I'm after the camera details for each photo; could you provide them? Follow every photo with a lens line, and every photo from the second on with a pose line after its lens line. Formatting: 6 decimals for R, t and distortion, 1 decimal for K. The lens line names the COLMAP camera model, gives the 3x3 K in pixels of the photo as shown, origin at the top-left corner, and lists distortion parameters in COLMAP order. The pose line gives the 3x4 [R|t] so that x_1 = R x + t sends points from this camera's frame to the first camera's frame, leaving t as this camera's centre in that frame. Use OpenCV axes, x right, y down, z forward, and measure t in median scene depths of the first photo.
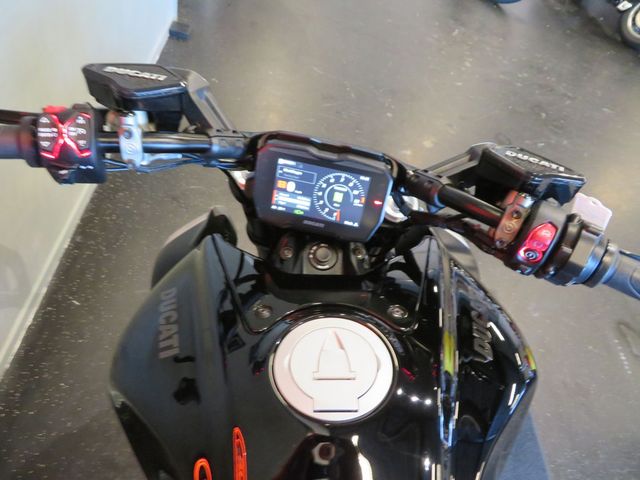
lens RADIAL K [[459.6, 0, 321.8], [0, 459.6, 239.6], [0, 0, 1]] dist [-0.013238, 0.012430]
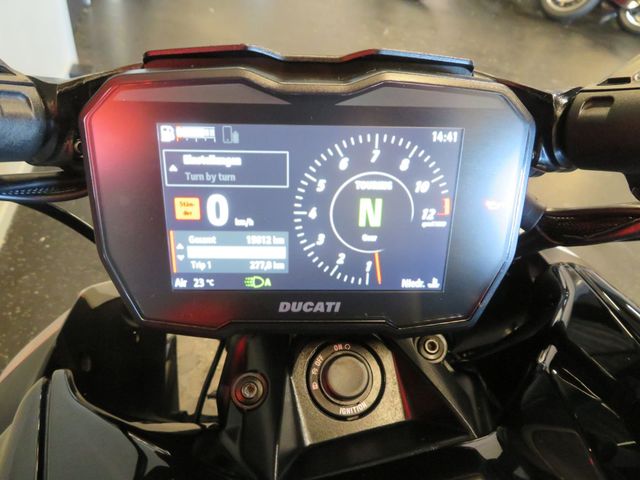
lens RADIAL K [[459.6, 0, 317.8], [0, 459.6, 238.5], [0, 0, 1]] dist [-0.013238, 0.012430]
pose [[0.976481, -0.201814, 0.075863, -0.027283], [0.206250, 0.976896, -0.055998, -0.063798], [-0.062809, 0.070328, 0.995545, 0.677034]]
